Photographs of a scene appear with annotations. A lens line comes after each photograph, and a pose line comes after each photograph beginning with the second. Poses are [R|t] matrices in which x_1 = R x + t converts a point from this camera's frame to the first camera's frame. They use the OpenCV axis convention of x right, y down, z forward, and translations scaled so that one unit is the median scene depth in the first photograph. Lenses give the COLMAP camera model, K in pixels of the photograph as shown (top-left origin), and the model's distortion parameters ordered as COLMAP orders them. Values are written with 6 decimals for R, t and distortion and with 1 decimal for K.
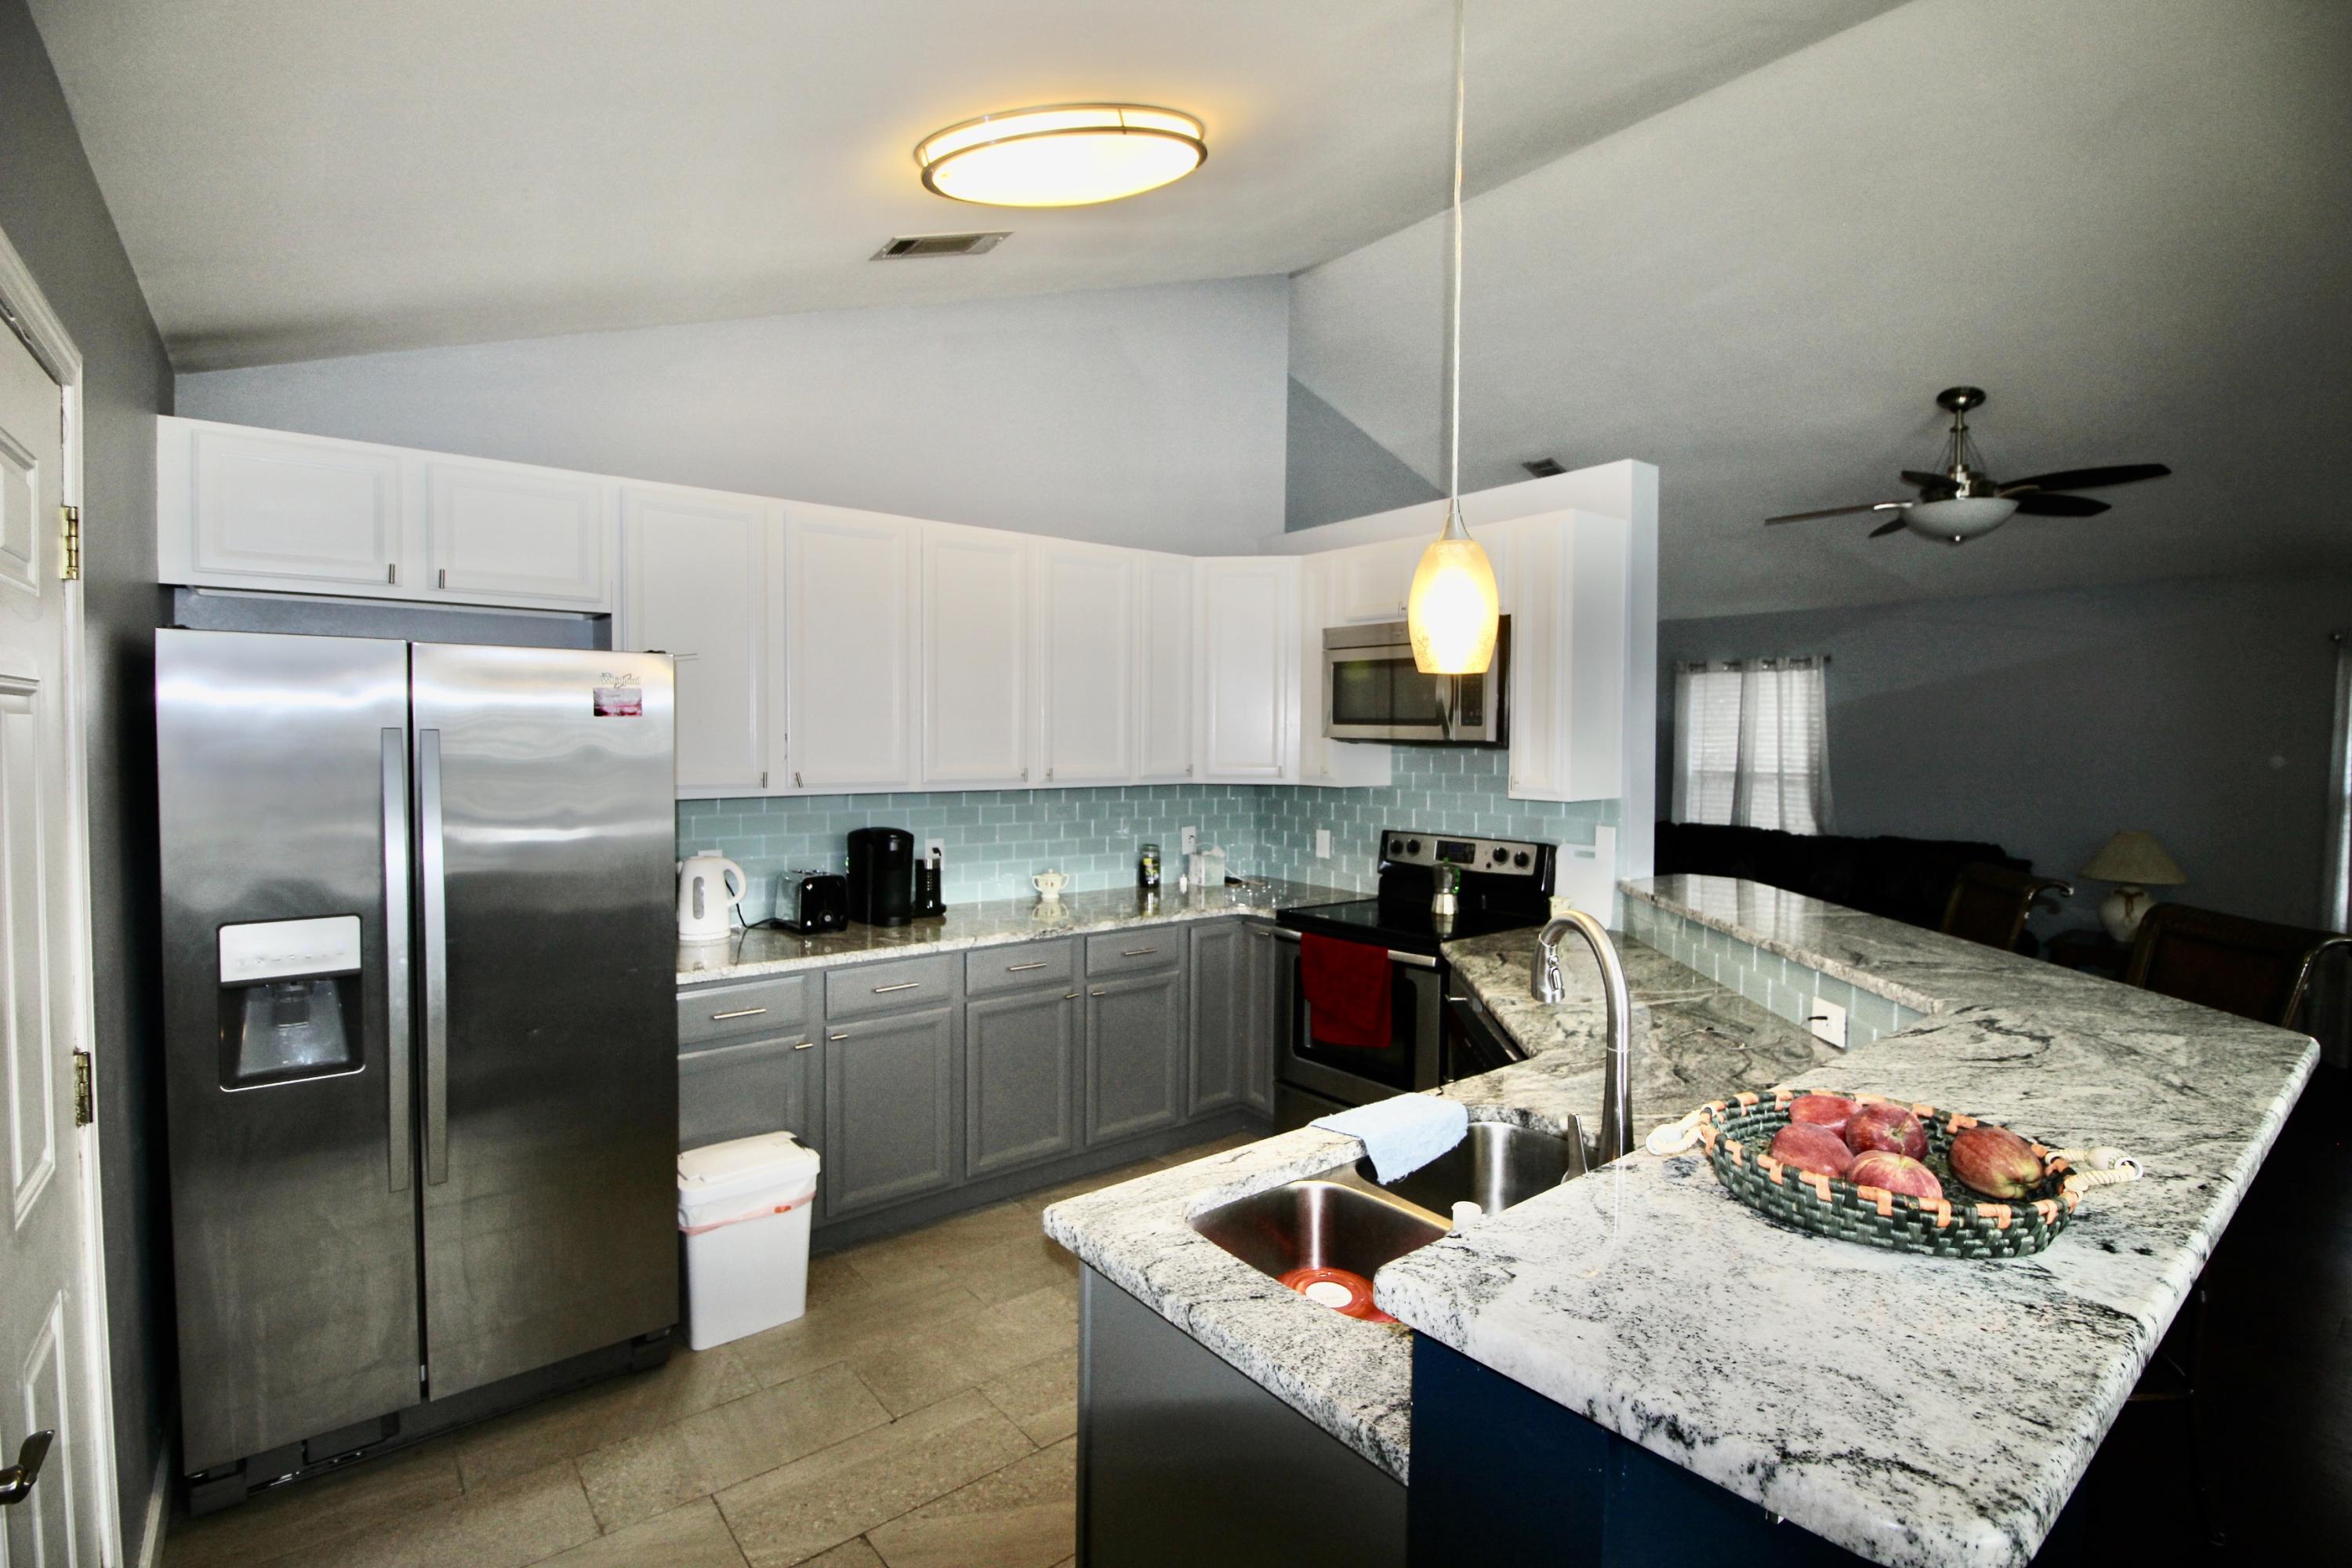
lens RADIAL K [[1106.1, 0, 1166.9], [0, 1106.1, 770.8], [0, 0, 1]] dist [-0.007424, -0.009330]
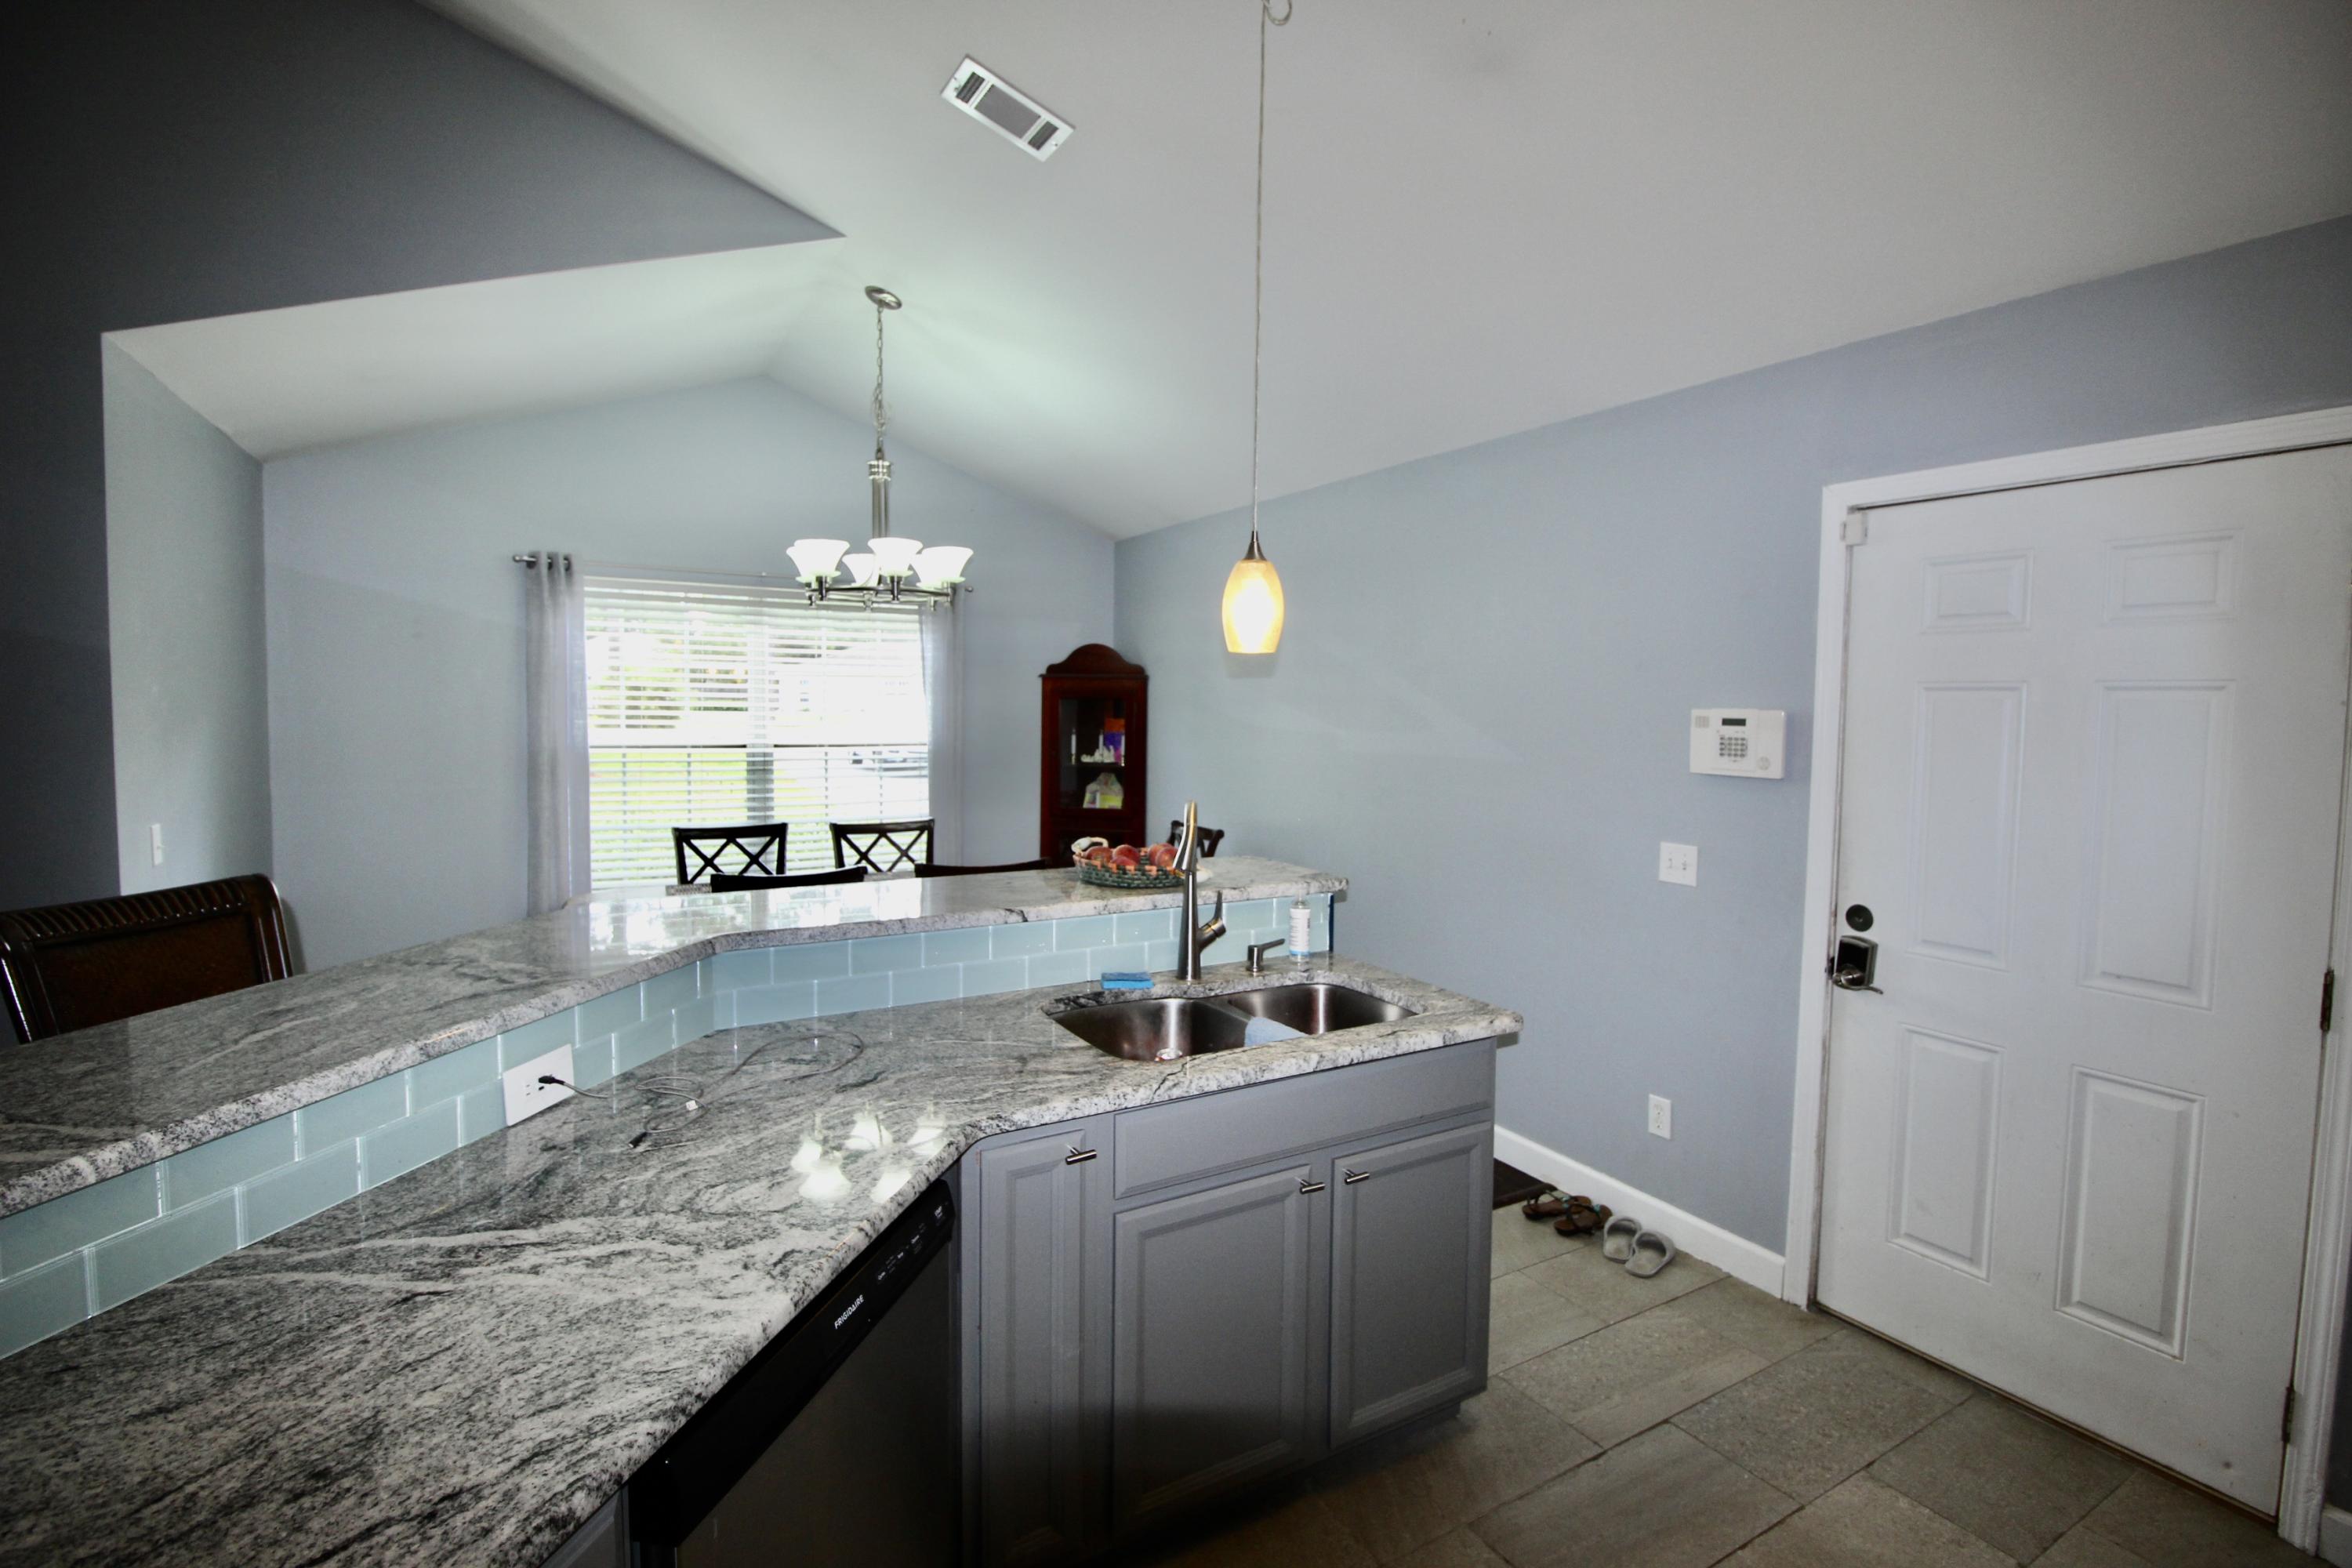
lens RADIAL K [[1106.1, 0, 1179.0], [0, 1106.1, 768.8], [0, 0, 1]] dist [-0.007424, -0.009330]
pose [[-0.991999, -0.033856, 0.121621, 0.063510], [-0.022311, 0.995221, 0.095062, -0.027296], [-0.124258, 0.091588, -0.988014, 0.898147]]
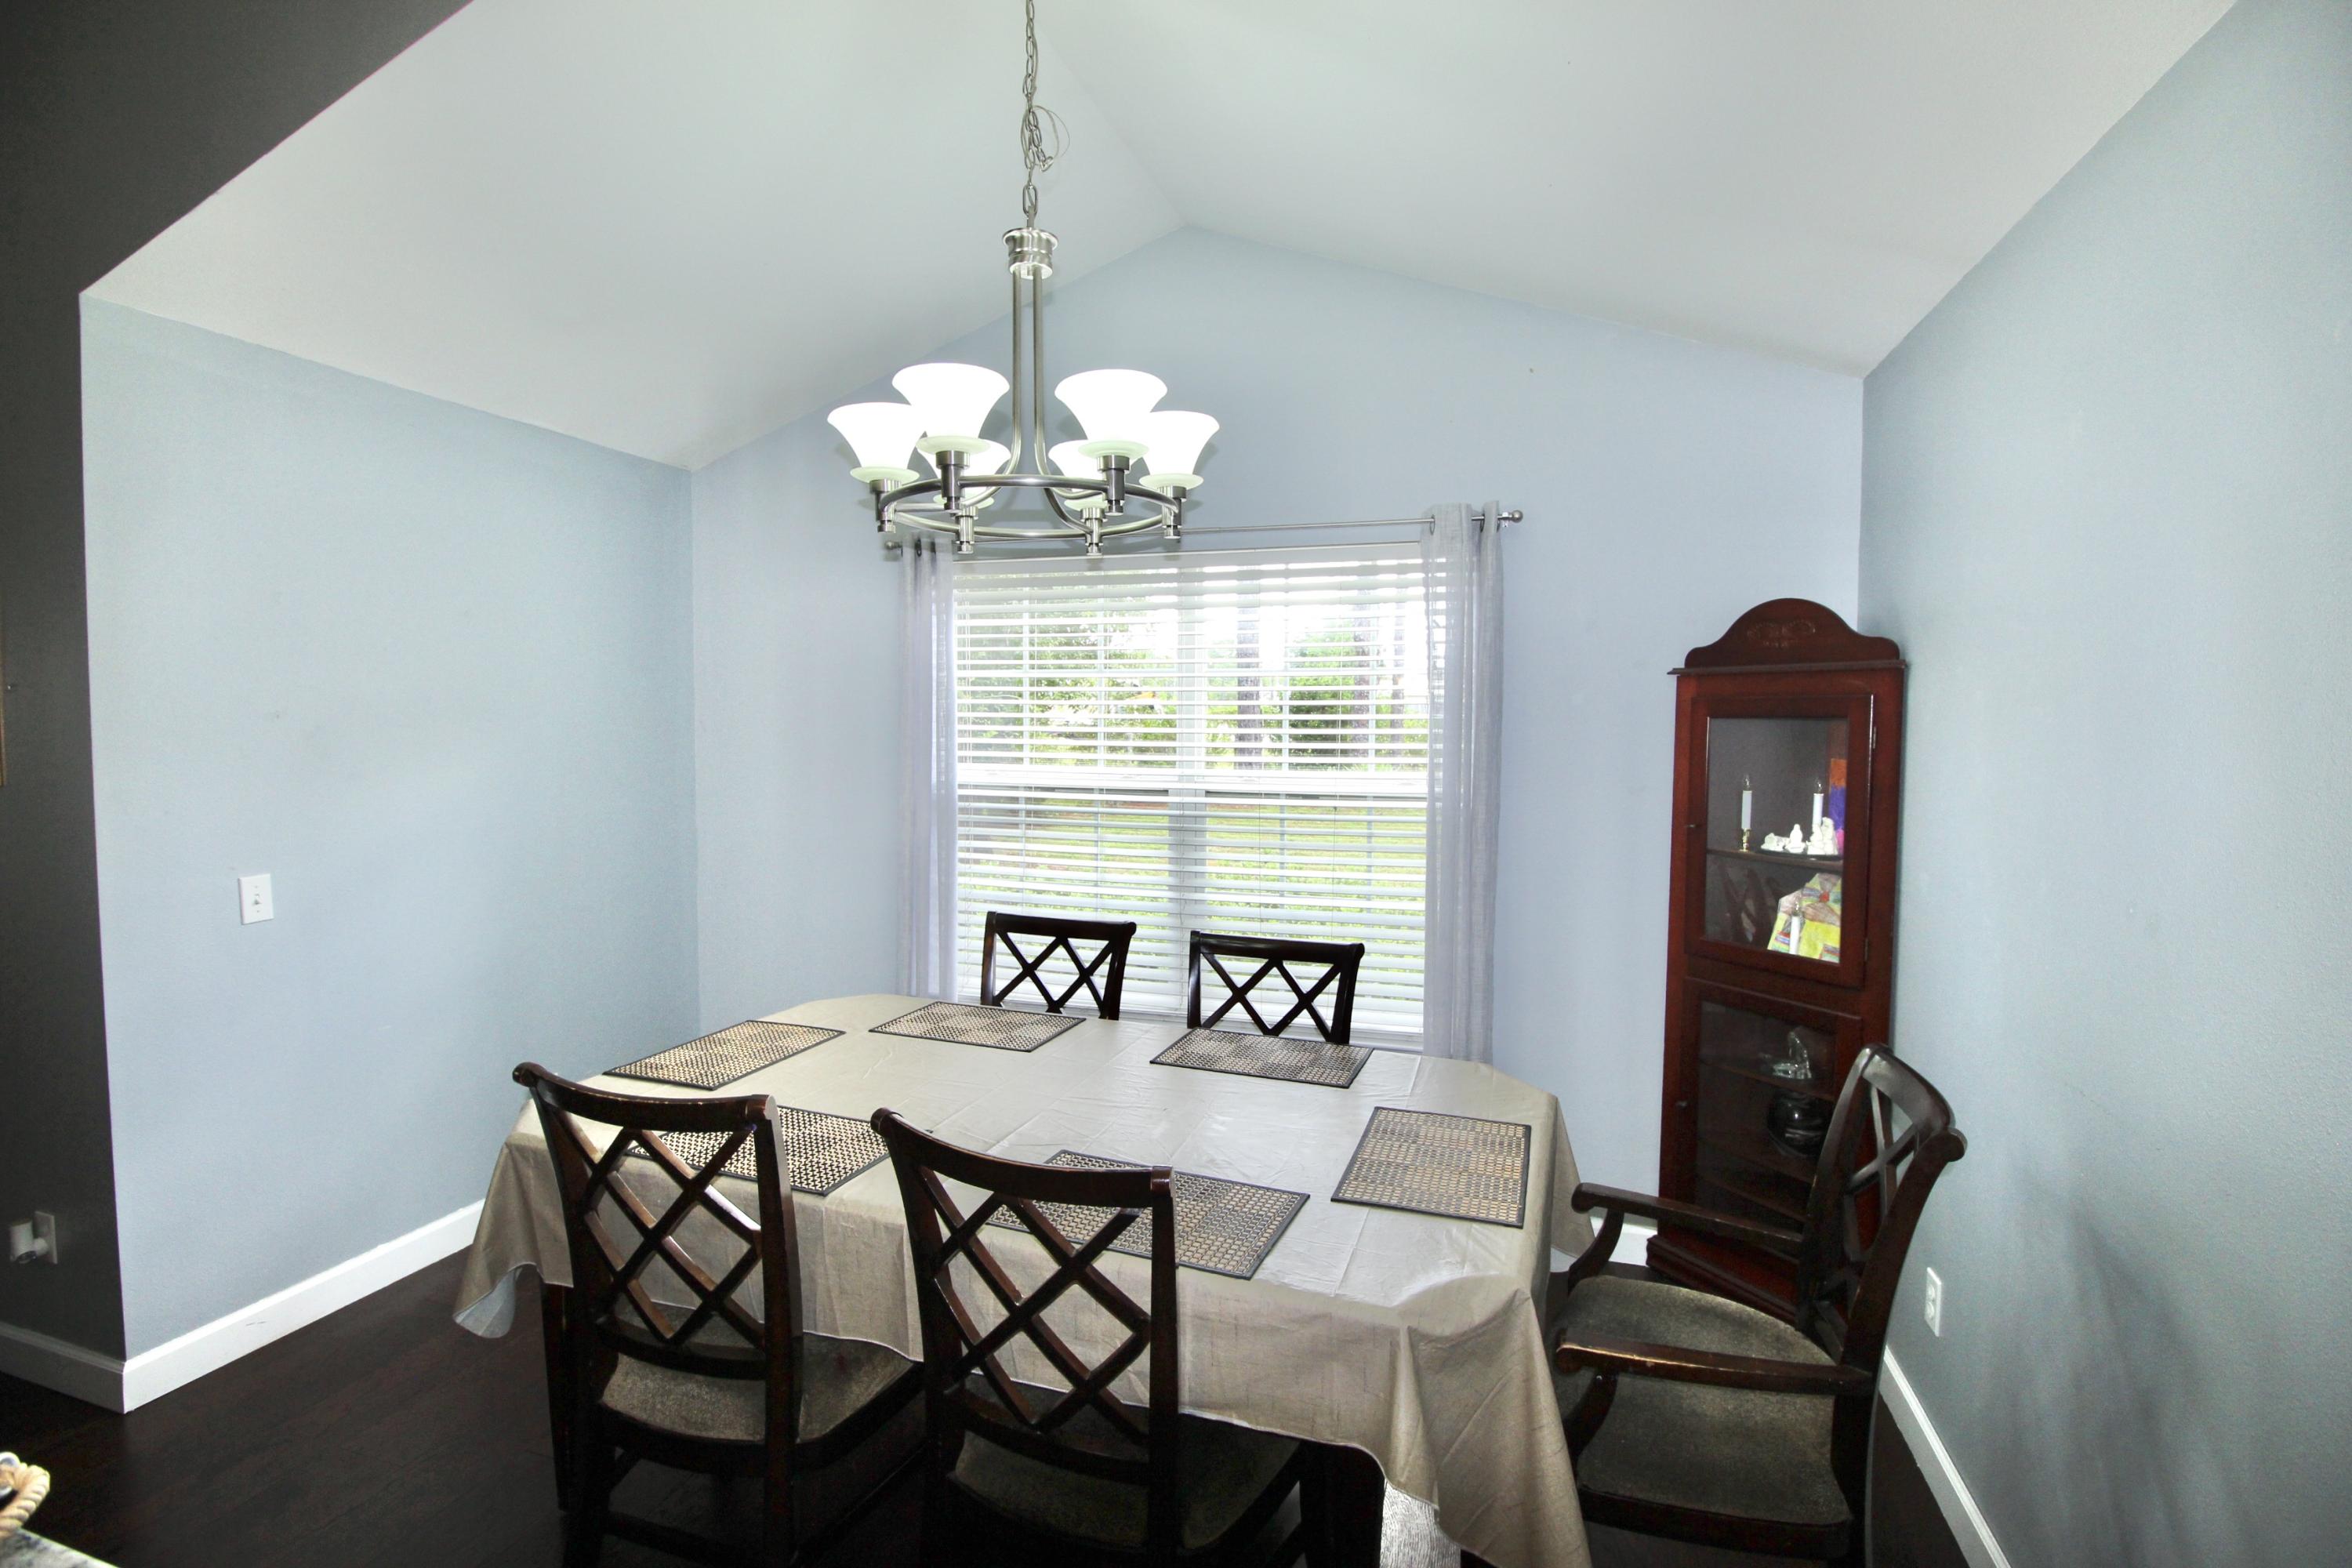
lens RADIAL K [[1106.1, 0, 1173.8], [0, 1106.1, 776.3], [0, 0, 1]] dist [-0.007424, -0.009330]
pose [[-0.570748, -0.057369, 0.819119, 0.047413], [0.016057, 0.996586, 0.080986, -0.019563], [-0.820969, 0.059375, -0.567878, 0.670687]]
